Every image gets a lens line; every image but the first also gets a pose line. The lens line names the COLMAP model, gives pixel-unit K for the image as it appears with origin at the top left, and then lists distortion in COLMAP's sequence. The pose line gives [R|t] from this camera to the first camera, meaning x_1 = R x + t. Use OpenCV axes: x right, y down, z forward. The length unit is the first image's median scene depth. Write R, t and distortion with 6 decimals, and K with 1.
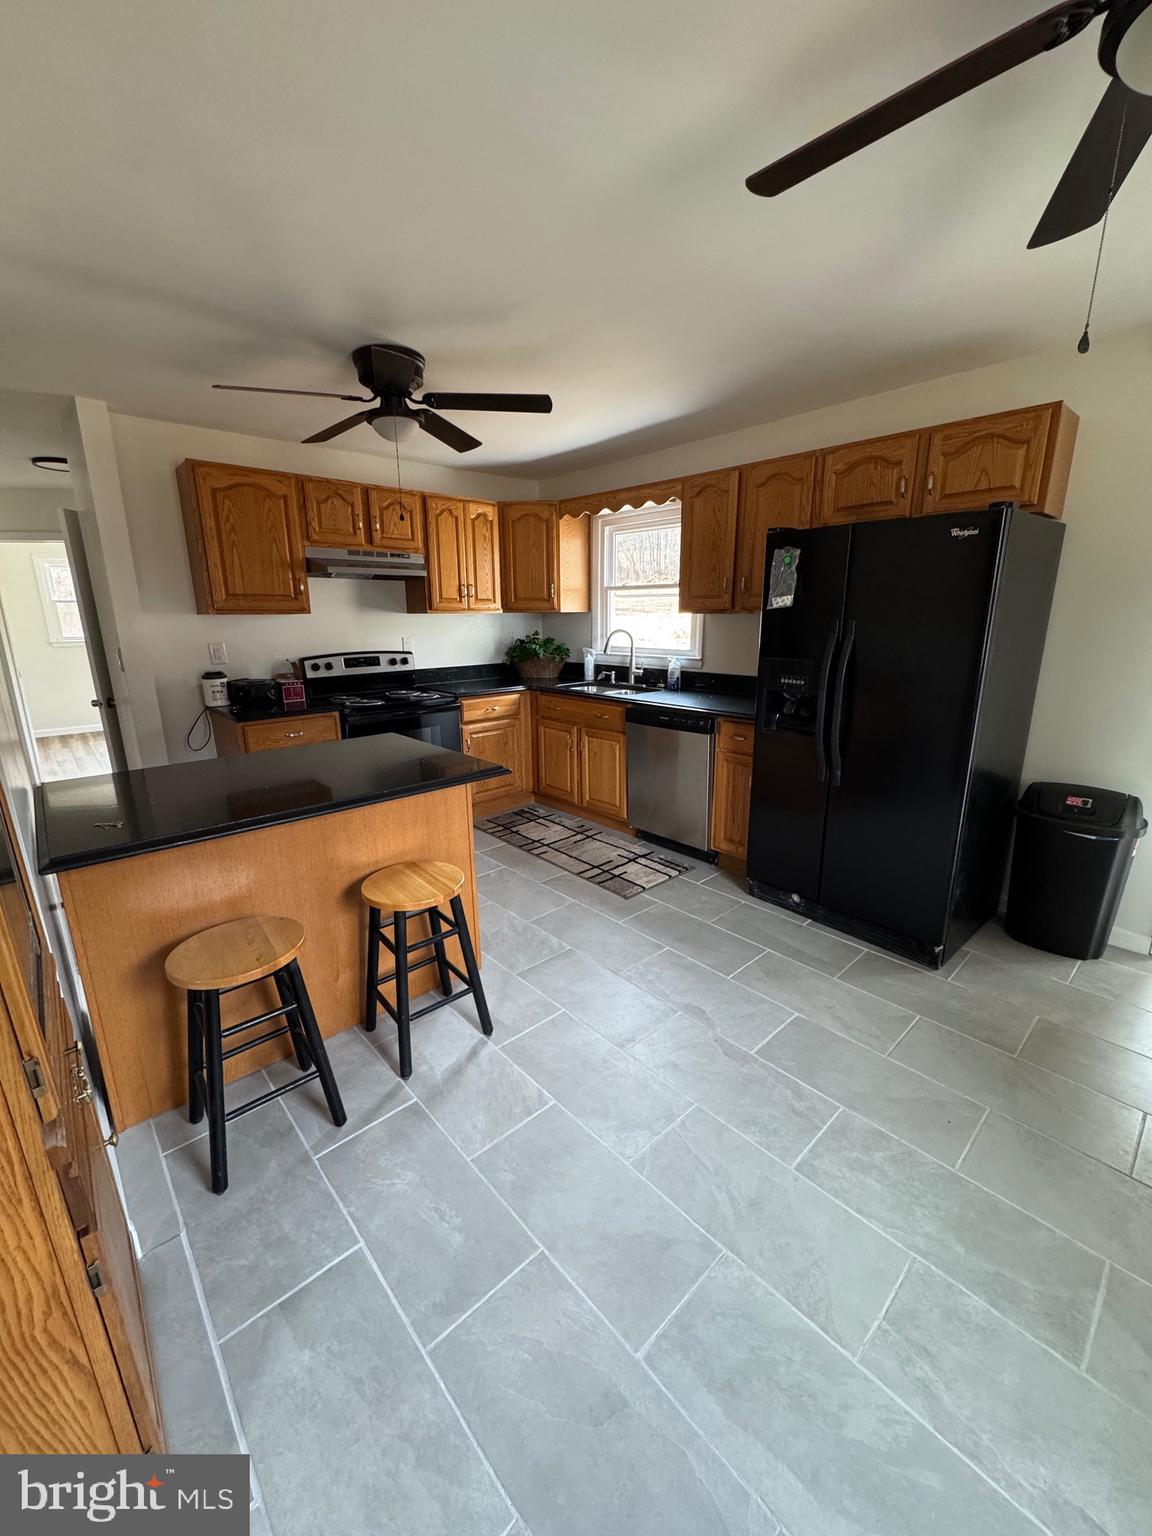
lens RADIAL K [[608.5, 0, 572.8], [0, 608.5, 769.3], [0, 0, 1]] dist [0.001562, 0.000069]
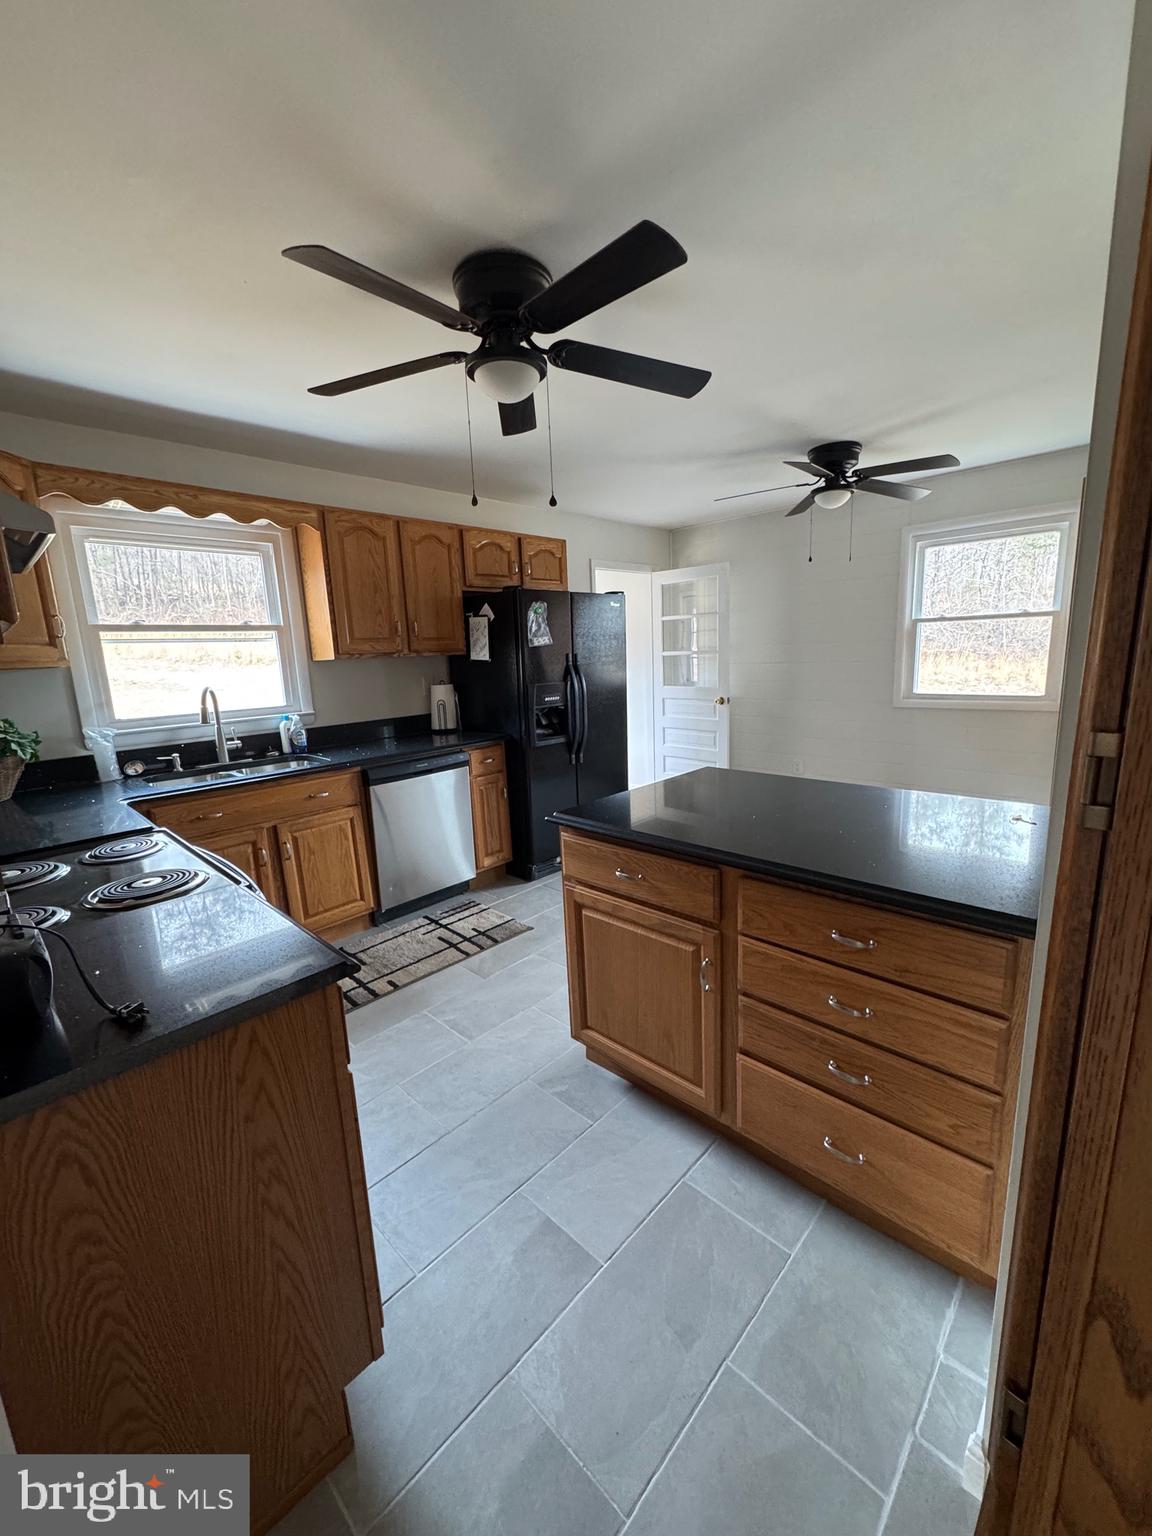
lens RADIAL K [[608.5, 0, 573.5], [0, 608.5, 773.1], [0, 0, 1]] dist [0.001562, 0.000069]
pose [[-0.071704, -0.183238, 0.980450, -0.739033], [0.292854, 0.935788, 0.196309, -0.177471], [-0.953465, 0.301205, -0.013438, 0.748829]]
